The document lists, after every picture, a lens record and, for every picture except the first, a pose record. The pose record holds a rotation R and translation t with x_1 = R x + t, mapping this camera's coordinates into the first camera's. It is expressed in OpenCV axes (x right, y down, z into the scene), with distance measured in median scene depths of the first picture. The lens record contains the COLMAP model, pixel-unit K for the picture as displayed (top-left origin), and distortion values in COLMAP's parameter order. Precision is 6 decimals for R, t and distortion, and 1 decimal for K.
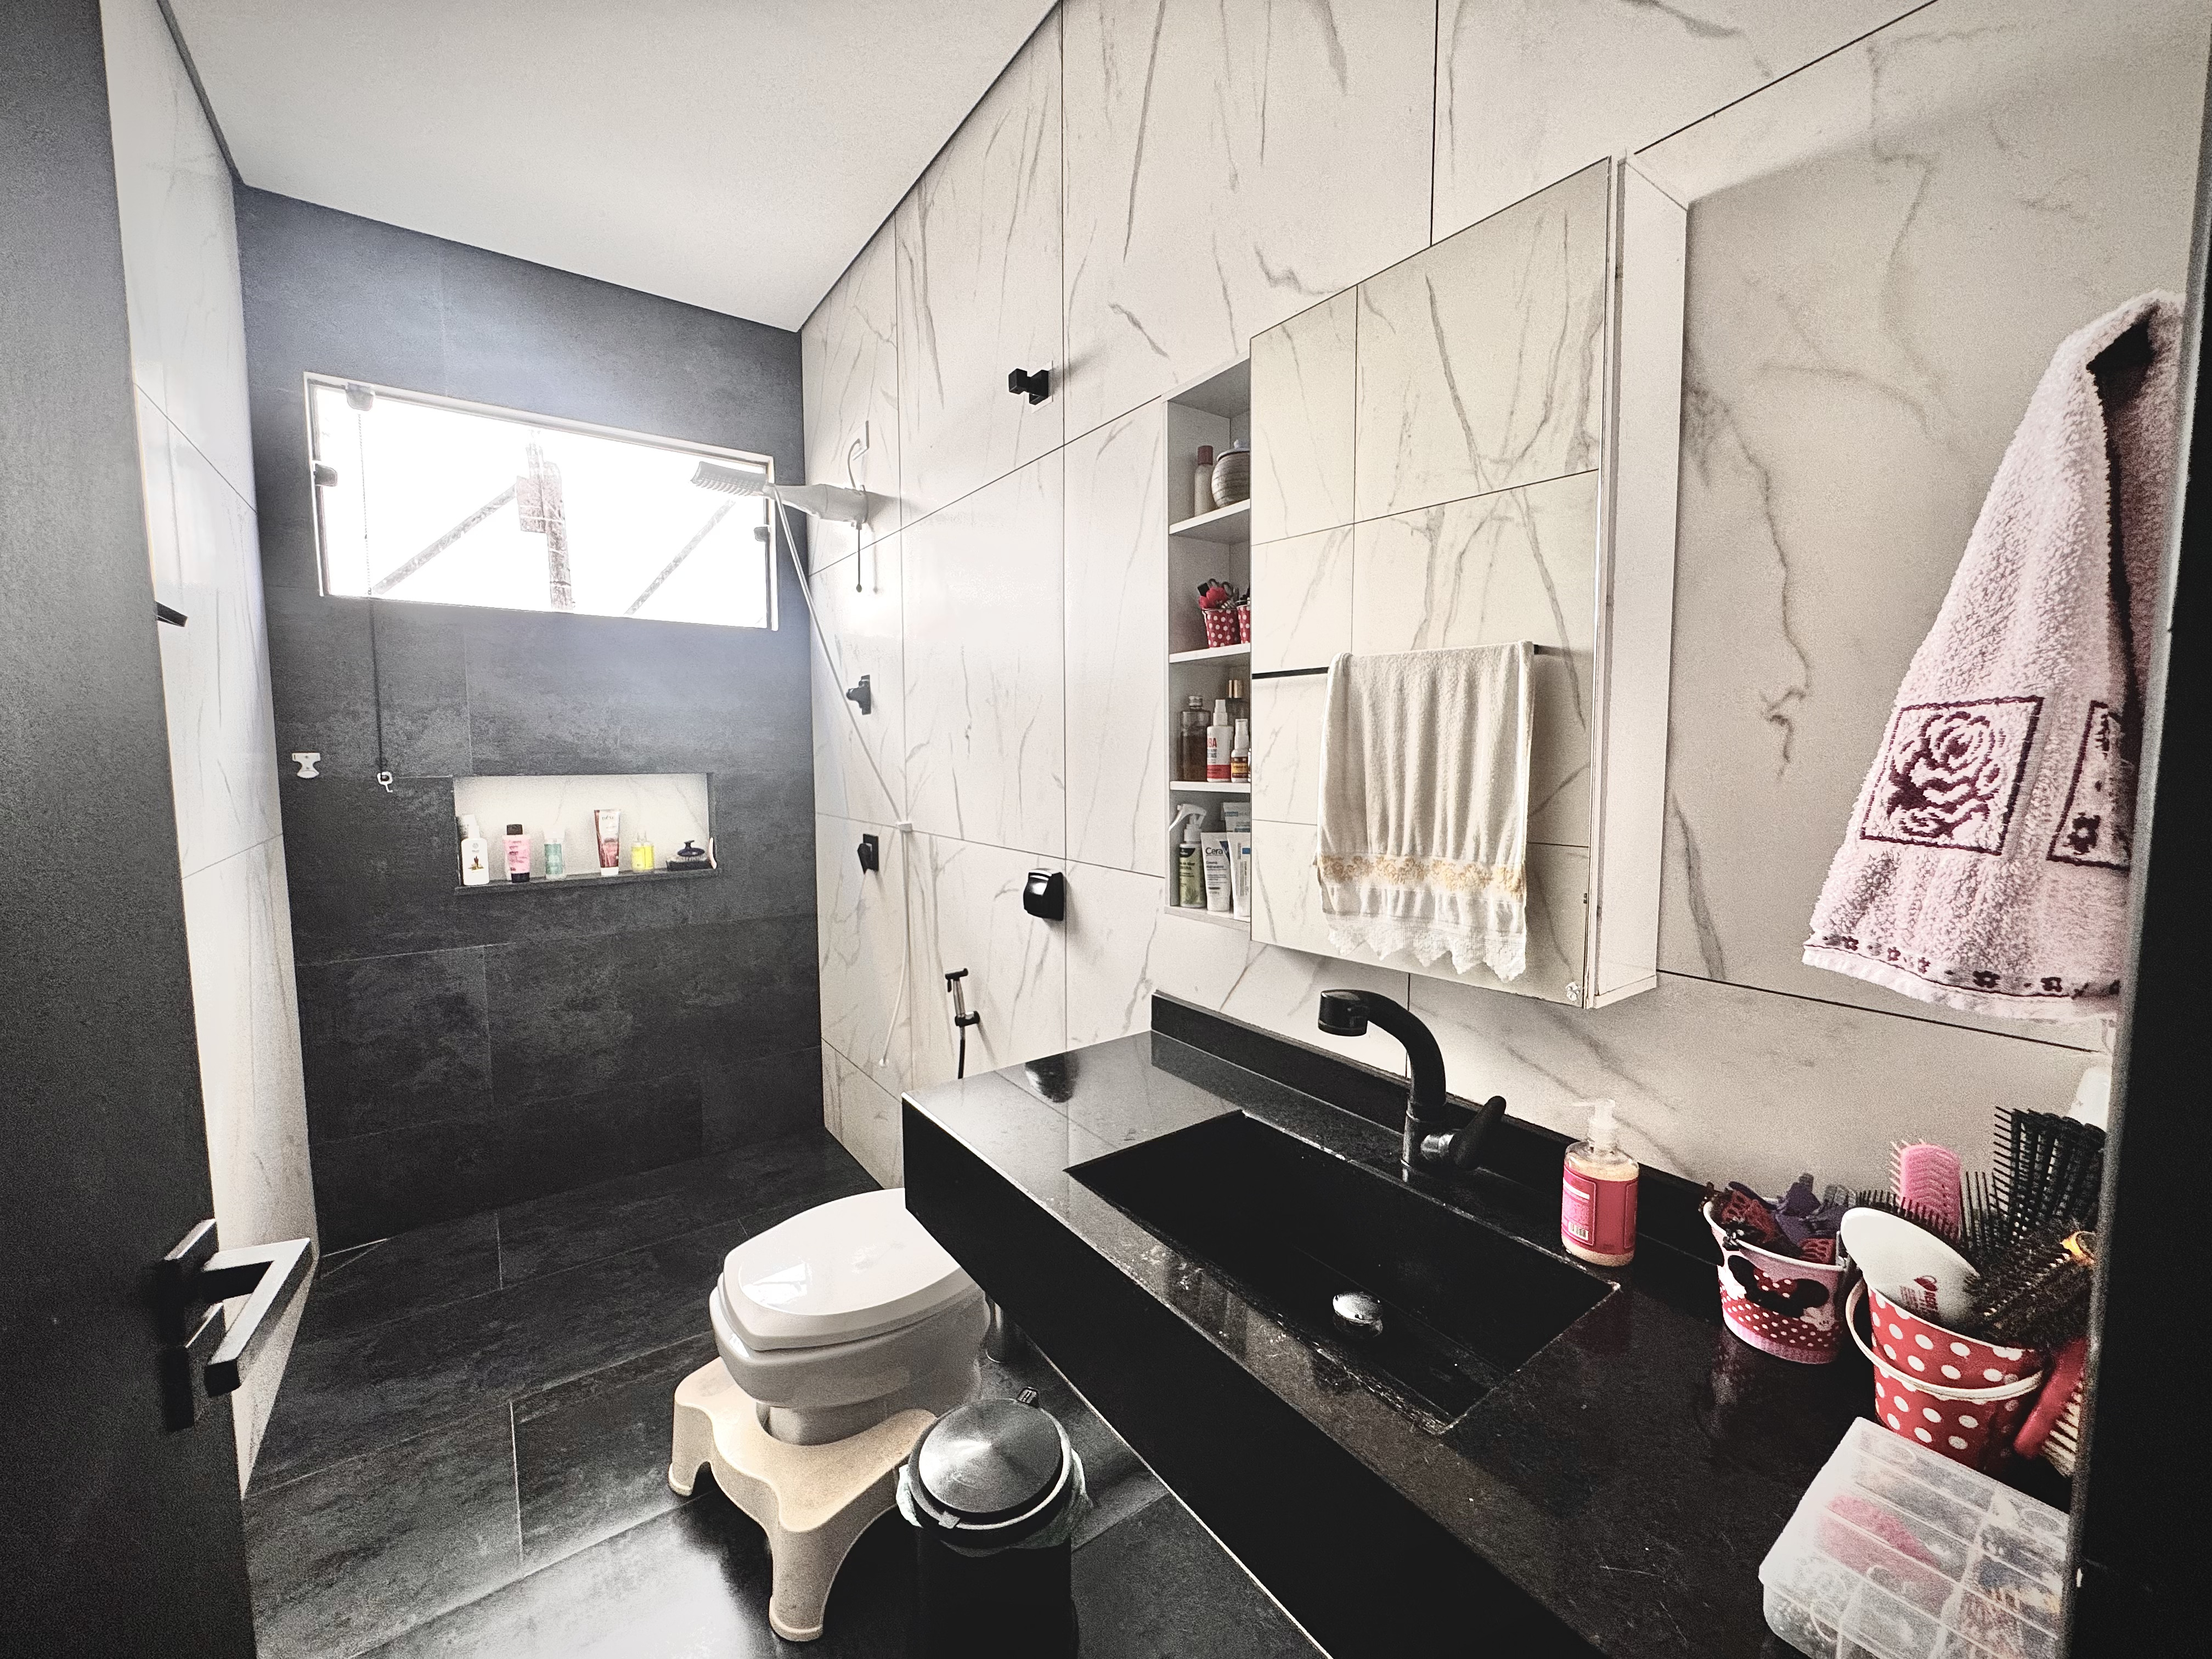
lens RADIAL K [[883.0, 0, 1111.1], [0, 883.0, 834.3], [0, 0, 1]] dist [-0.004299, 0.000431]
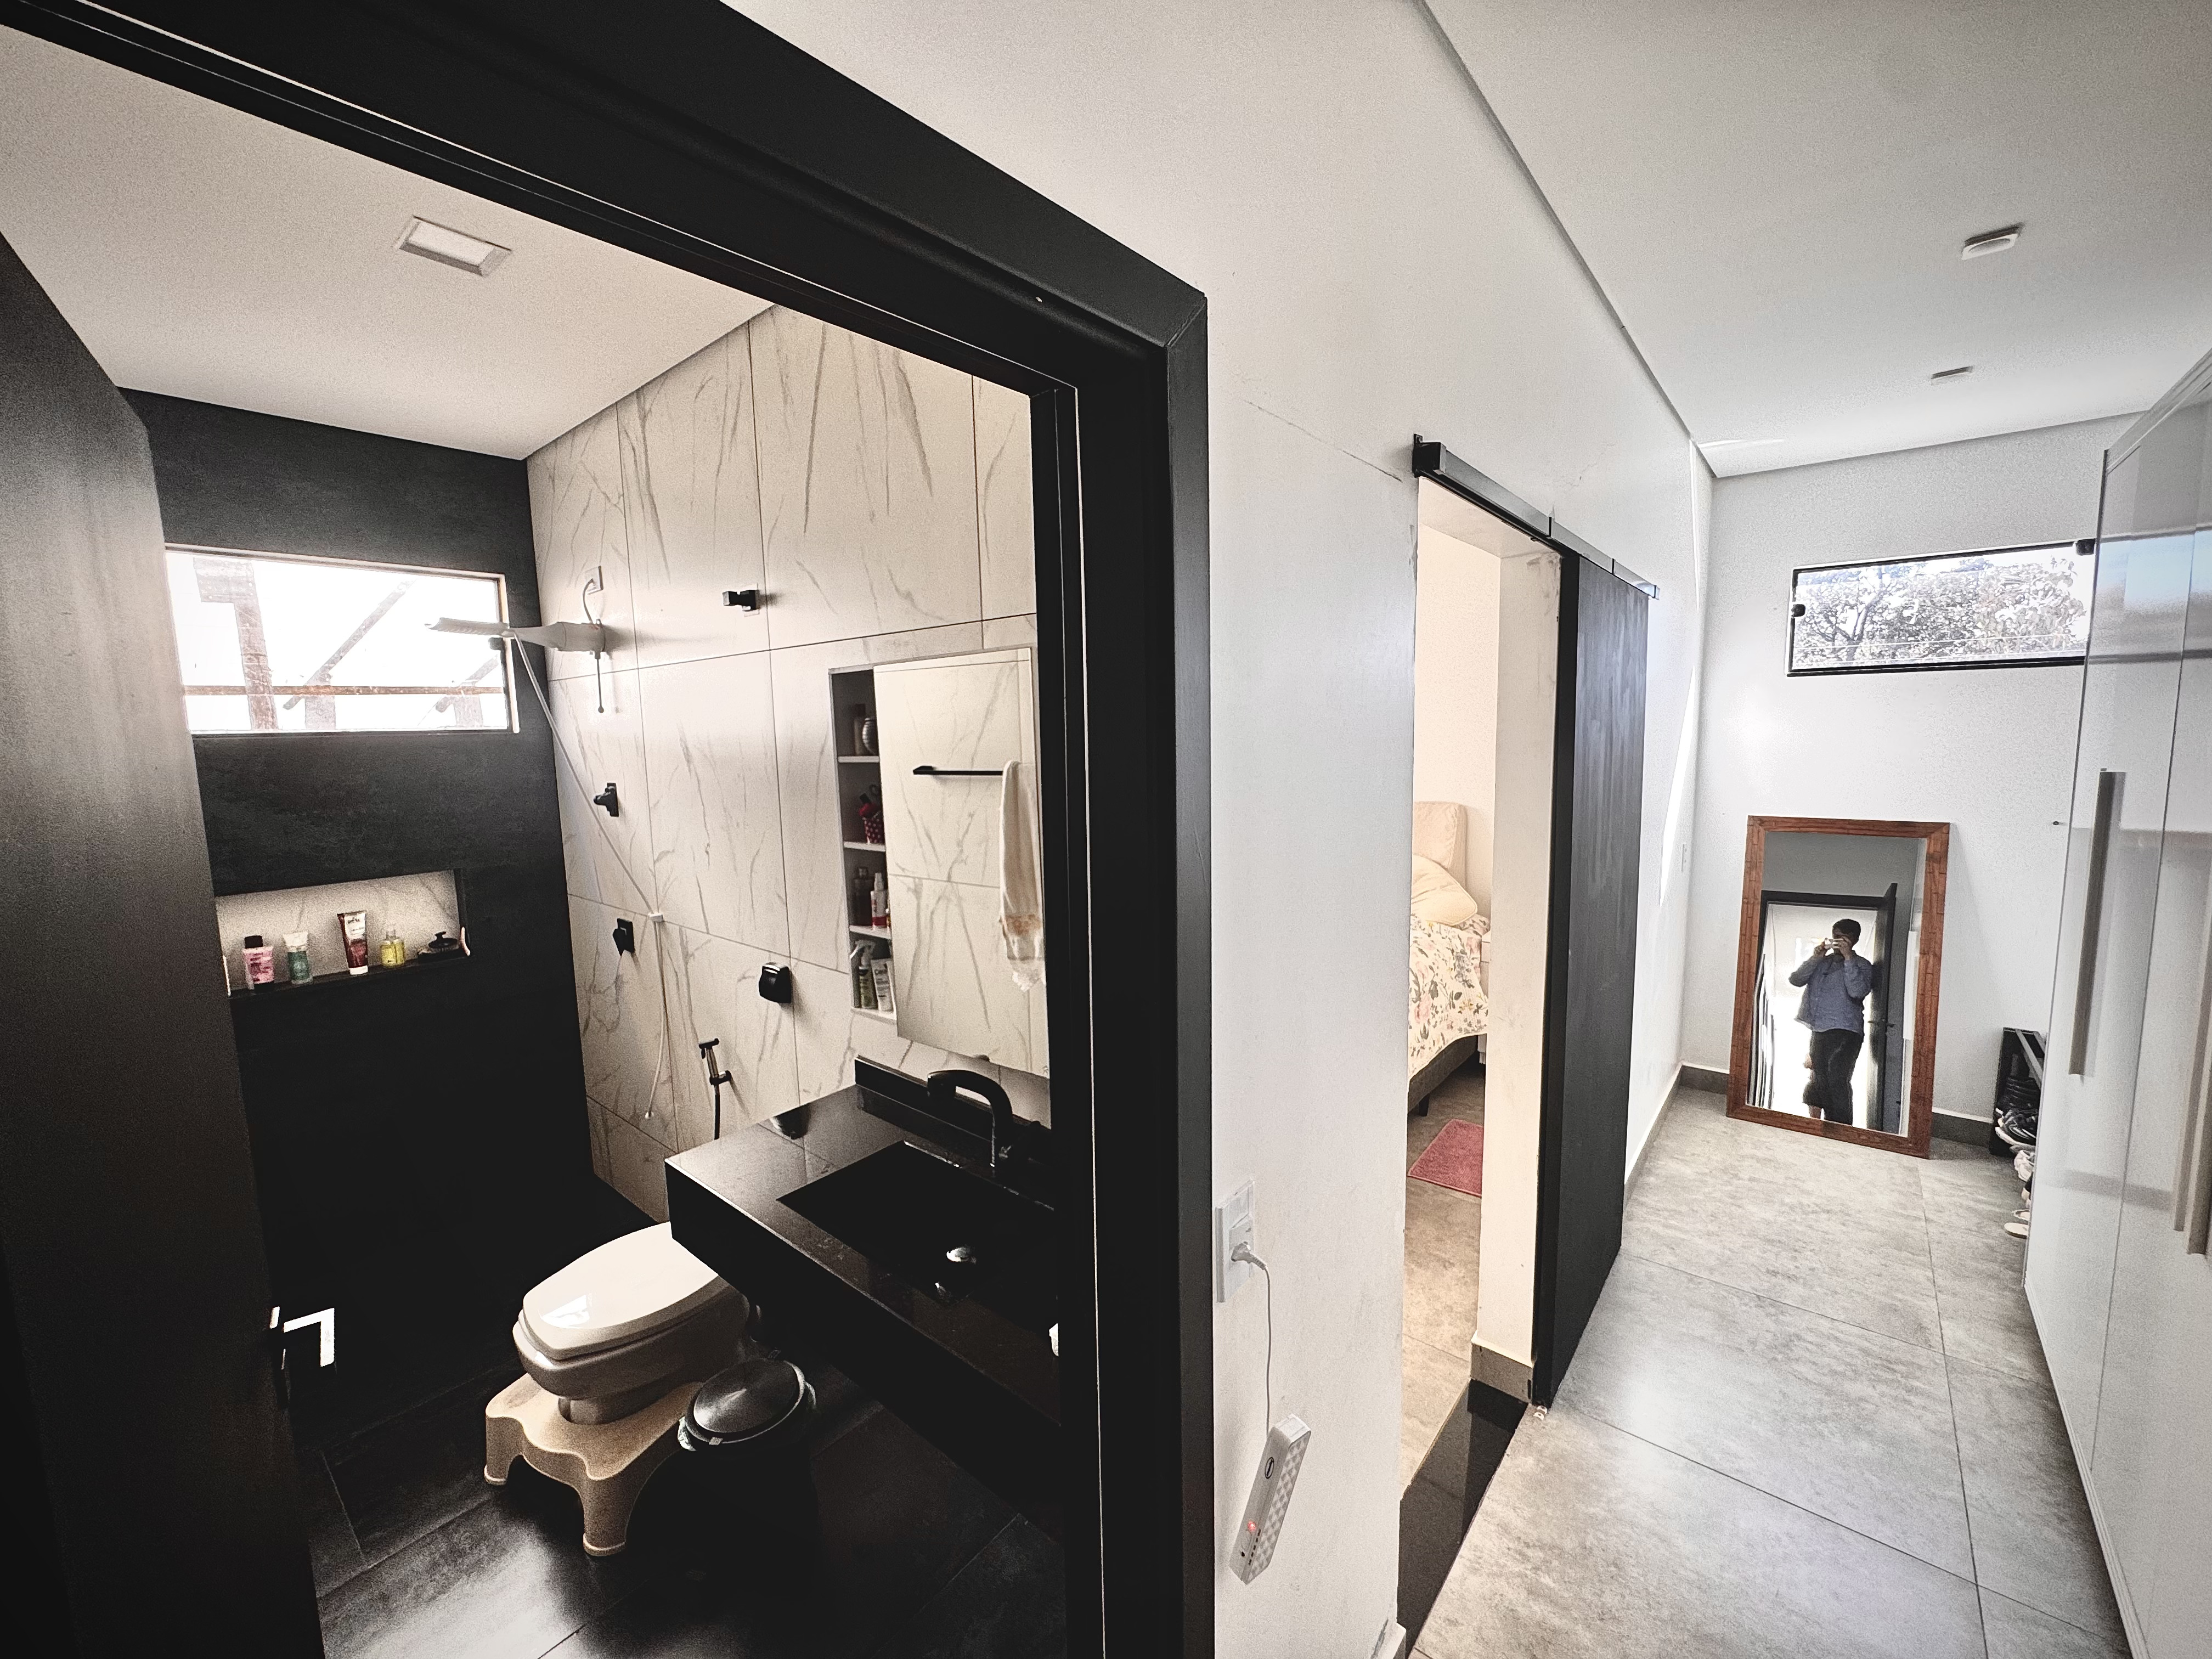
lens RADIAL K [[883.0, 0, 1116.8], [0, 883.0, 815.6], [0, 0, 1]] dist [-0.004299, 0.000431]
pose [[0.967701, -0.052533, 0.246566, 0.110852], [0.049142, 0.998594, 0.019888, -0.189545], [-0.247264, -0.007128, 0.968922, -0.416948]]
